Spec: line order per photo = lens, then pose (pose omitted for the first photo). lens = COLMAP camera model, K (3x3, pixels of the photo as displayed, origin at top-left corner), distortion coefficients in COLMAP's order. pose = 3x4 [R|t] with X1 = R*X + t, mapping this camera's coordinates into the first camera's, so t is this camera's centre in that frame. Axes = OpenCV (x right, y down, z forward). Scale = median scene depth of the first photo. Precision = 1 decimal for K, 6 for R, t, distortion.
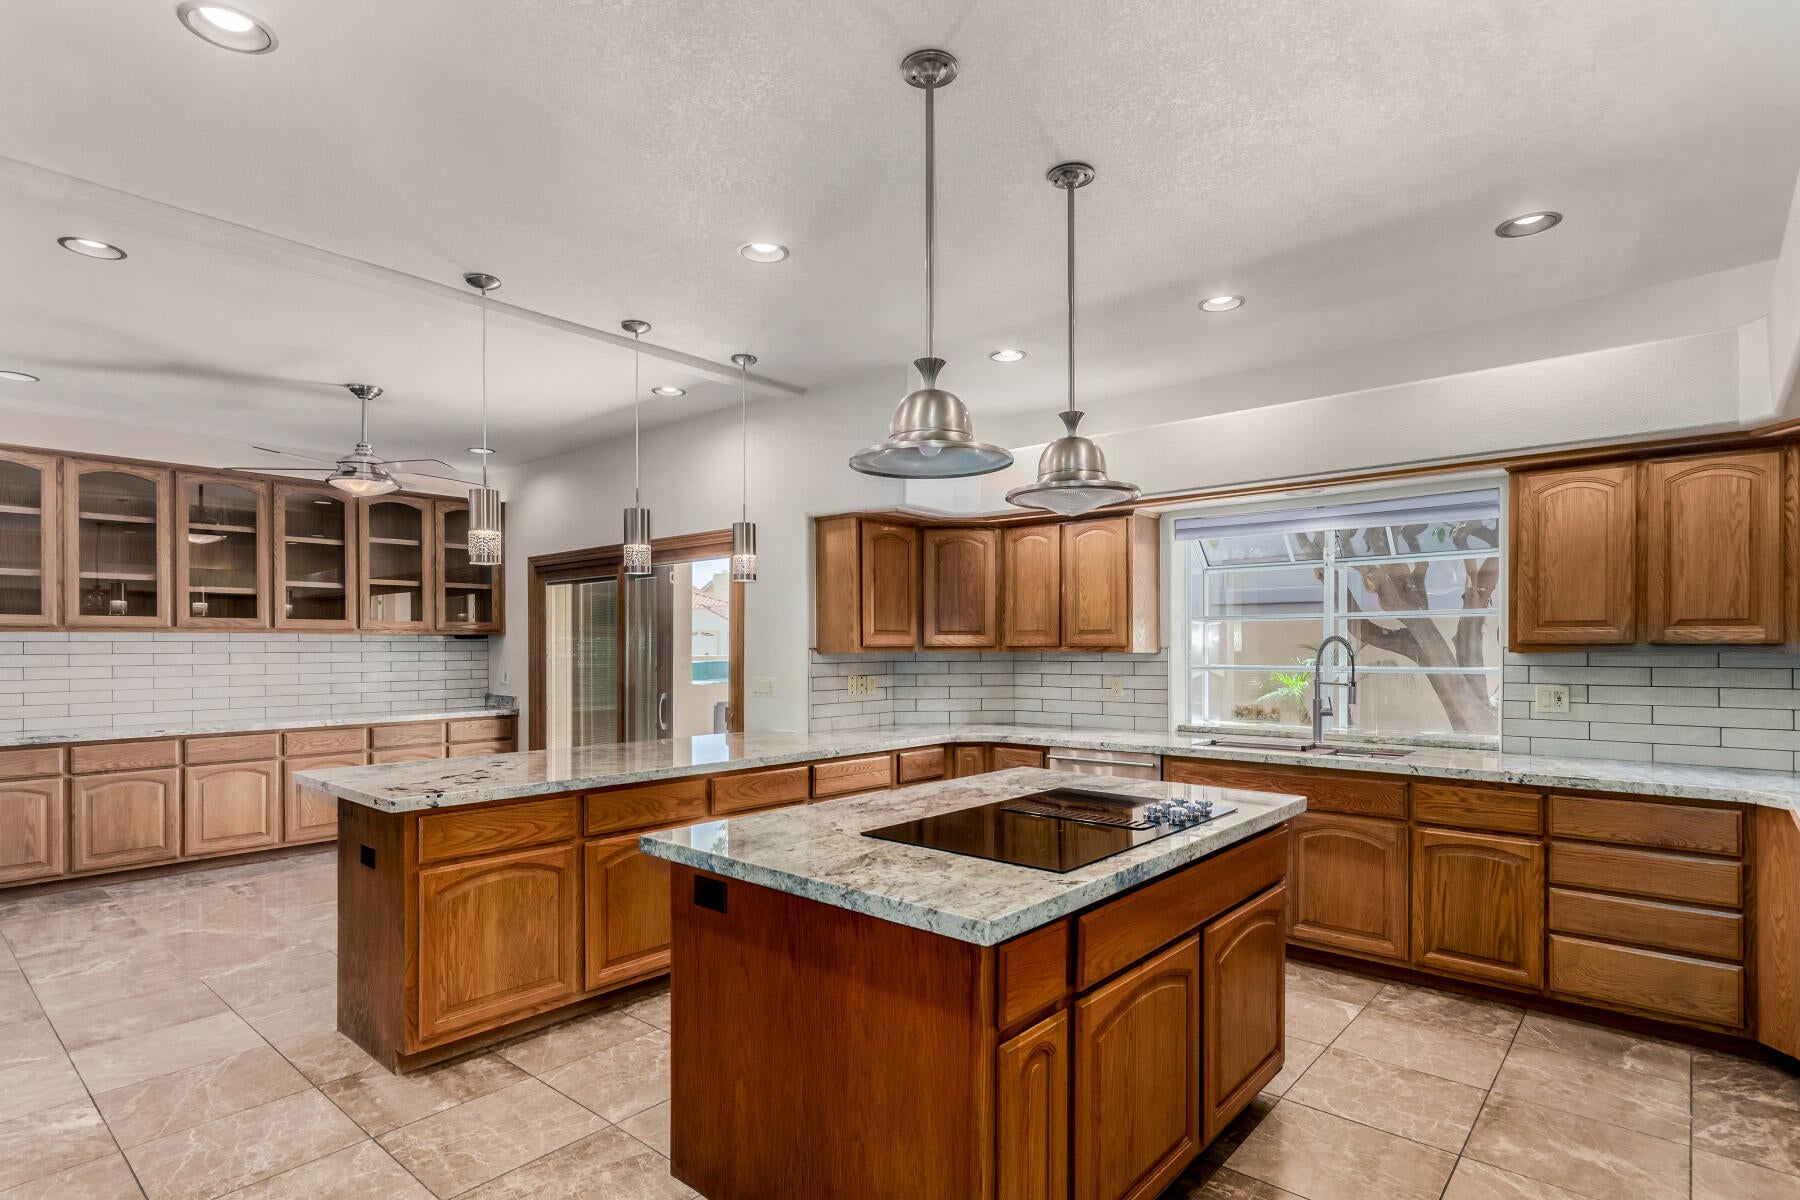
lens RADIAL K [[919.4, 0, 909.8], [0, 919.4, 634.4], [0, 0, 1]] dist [0.001564, -0.001928]
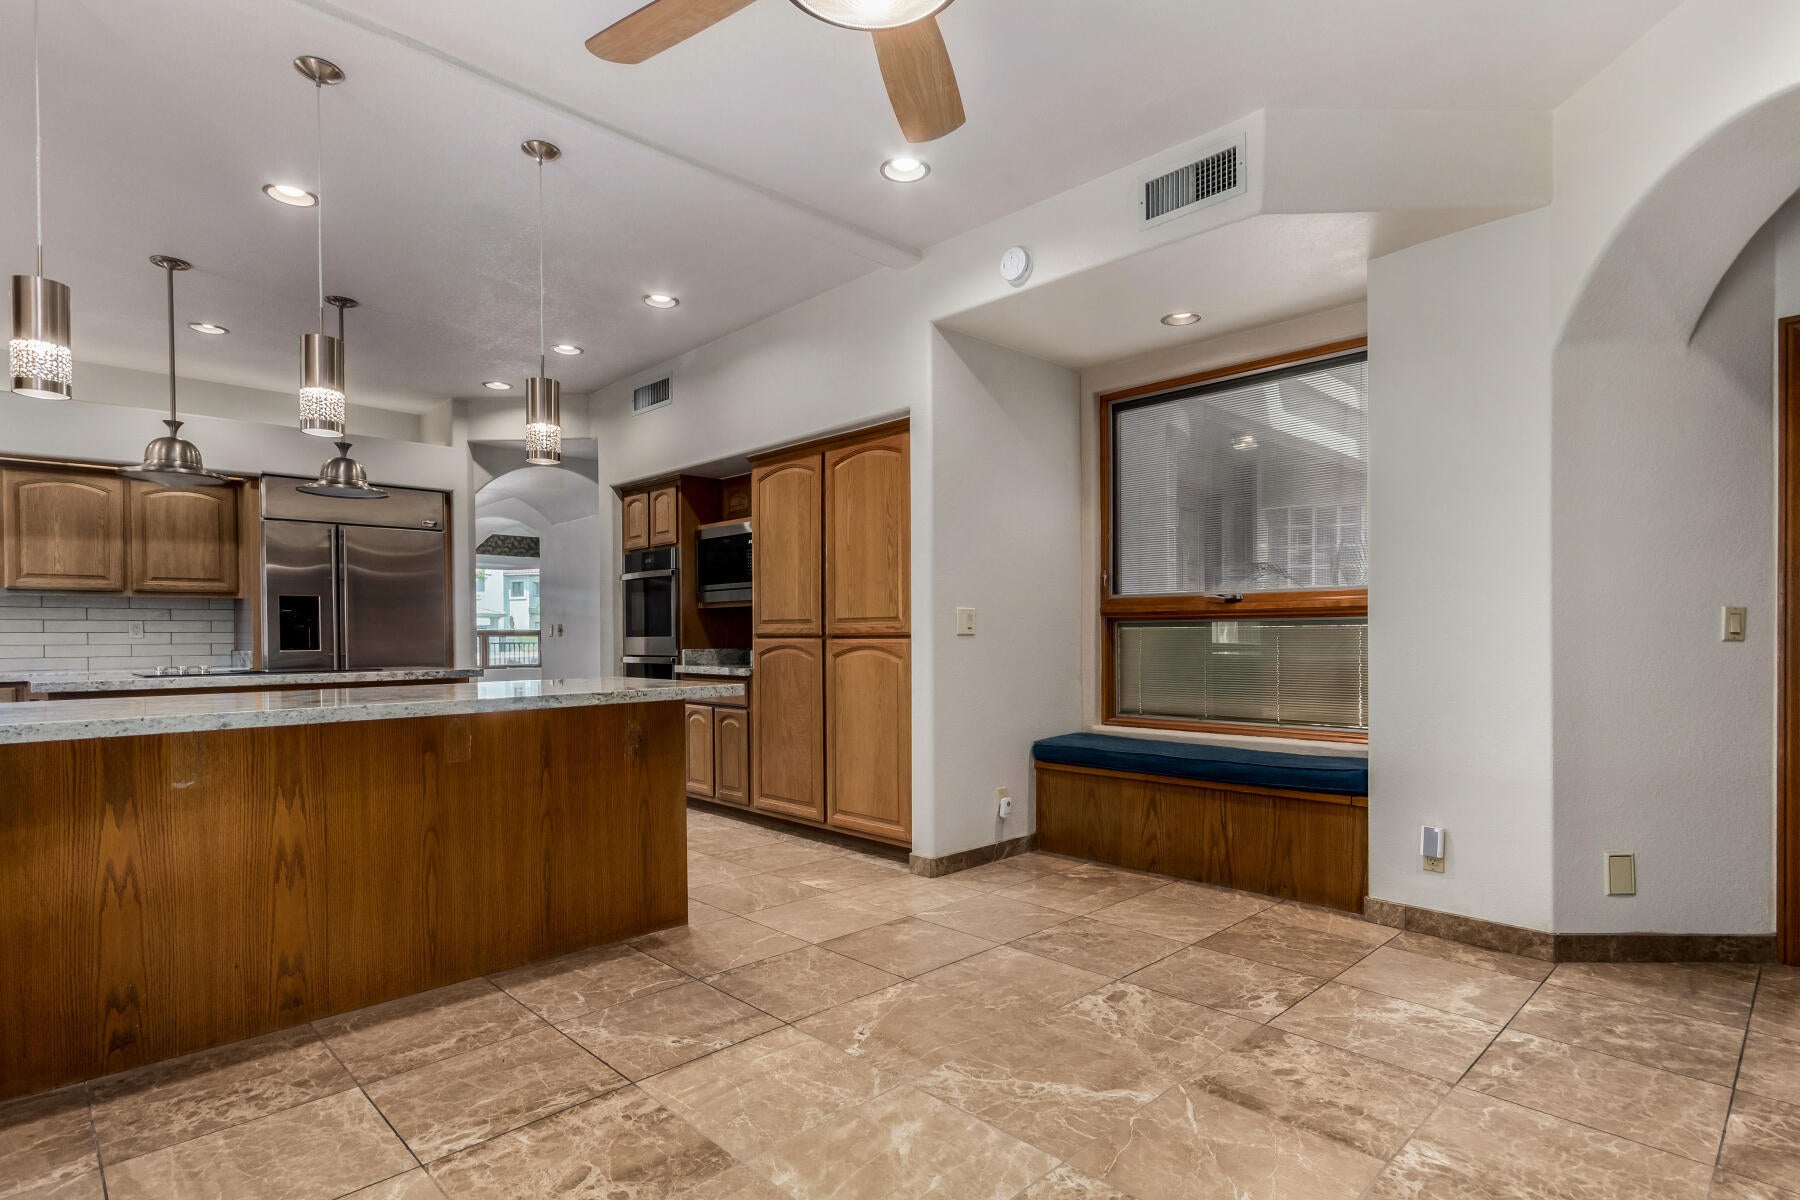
lens RADIAL K [[917.5, 0, 905.1], [0, 917.5, 633.0], [0, 0, 1]] dist [0.003386, 0.001186]
pose [[-0.996439, 0.009124, 0.083822, -0.578521], [0.007993, 0.999873, -0.013819, 0.070674], [-0.083938, -0.013099, -0.996385, 1.219171]]
